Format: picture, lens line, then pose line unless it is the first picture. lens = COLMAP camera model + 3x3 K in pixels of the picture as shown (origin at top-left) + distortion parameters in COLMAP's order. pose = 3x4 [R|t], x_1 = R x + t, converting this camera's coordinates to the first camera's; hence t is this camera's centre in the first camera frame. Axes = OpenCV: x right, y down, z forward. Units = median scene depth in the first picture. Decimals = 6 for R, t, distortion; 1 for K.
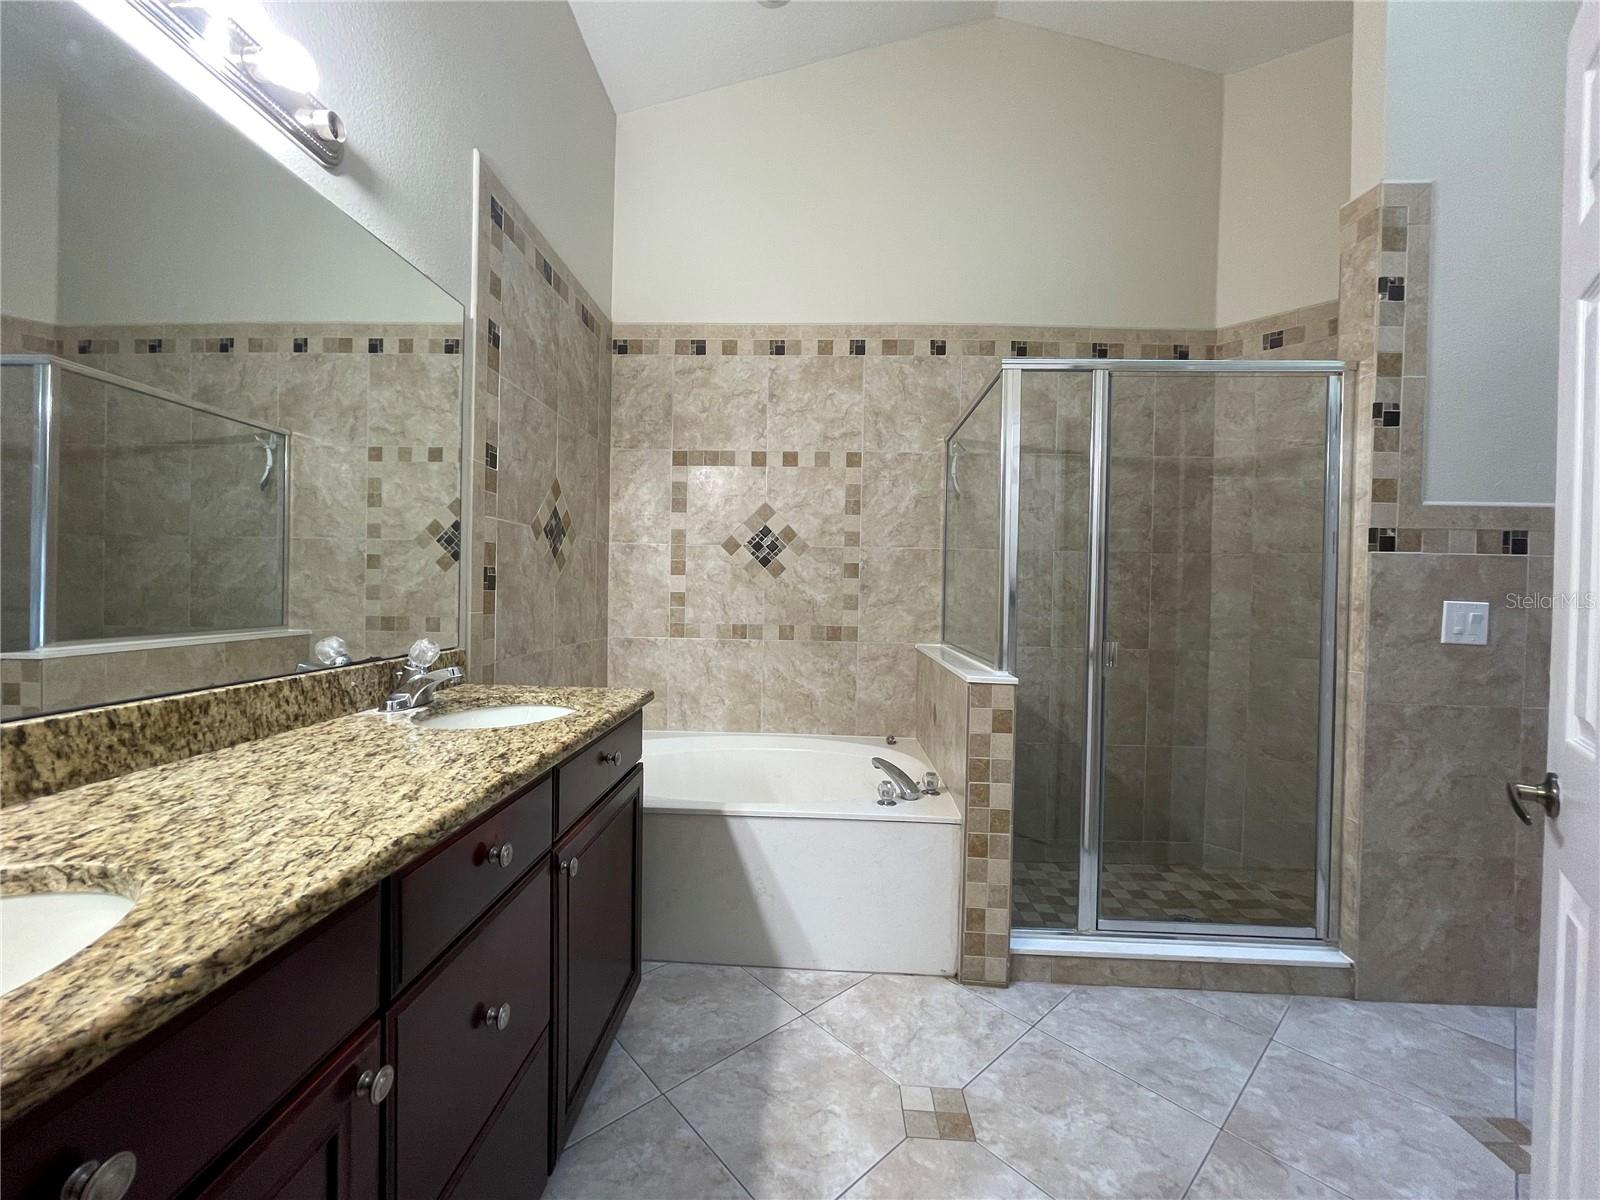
lens RADIAL K [[647.8, 0, 799.7], [0, 647.8, 596.3], [0, 0, 1]] dist [-0.002521, 0.000302]
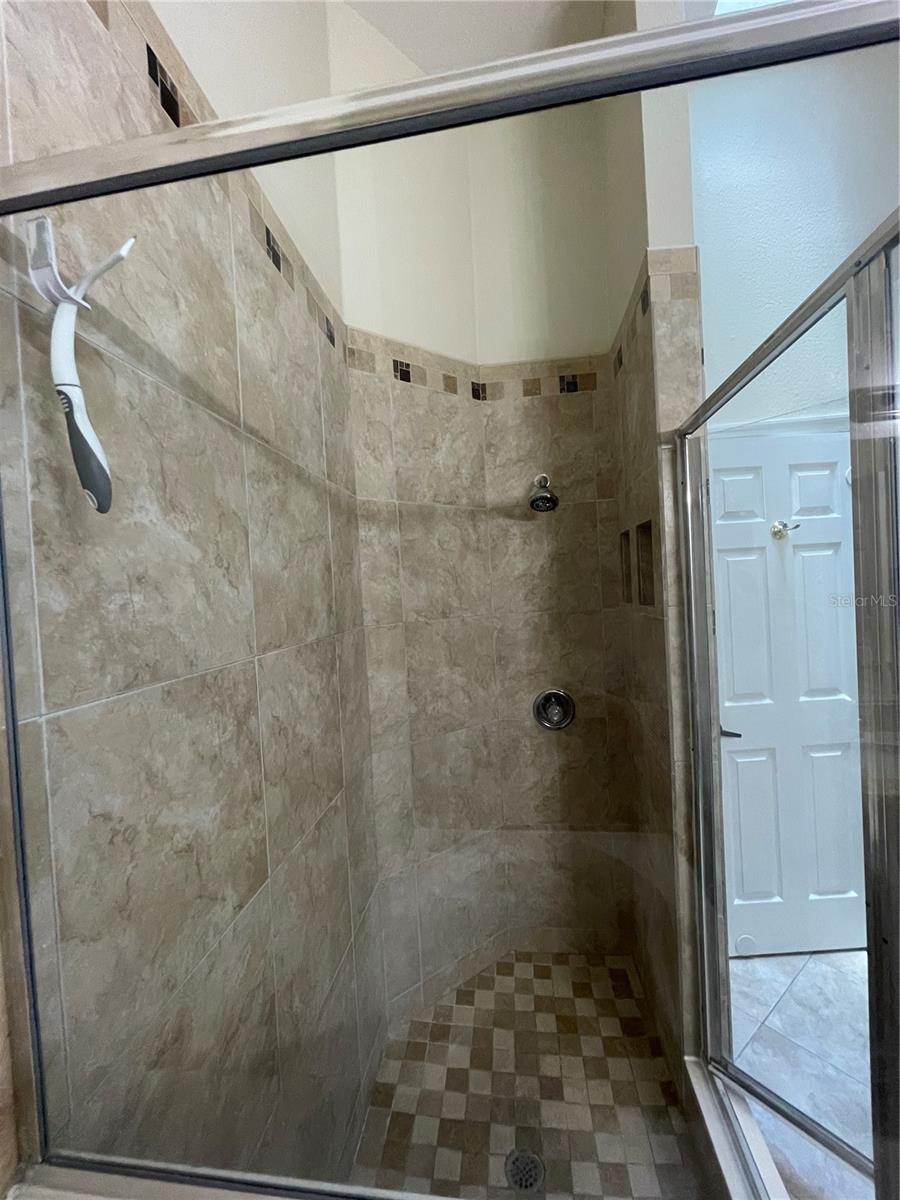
lens RADIAL K [[485.9, 0, 450.8], [0, 485.9, 598.5], [0, 0, 1]] dist [-0.002521, 0.000302]
pose [[0.098799, -0.048731, 0.993914, 0.089690], [0.067996, 0.996796, 0.042113, -0.118536], [-0.992782, 0.063422, 0.101796, 0.872178]]
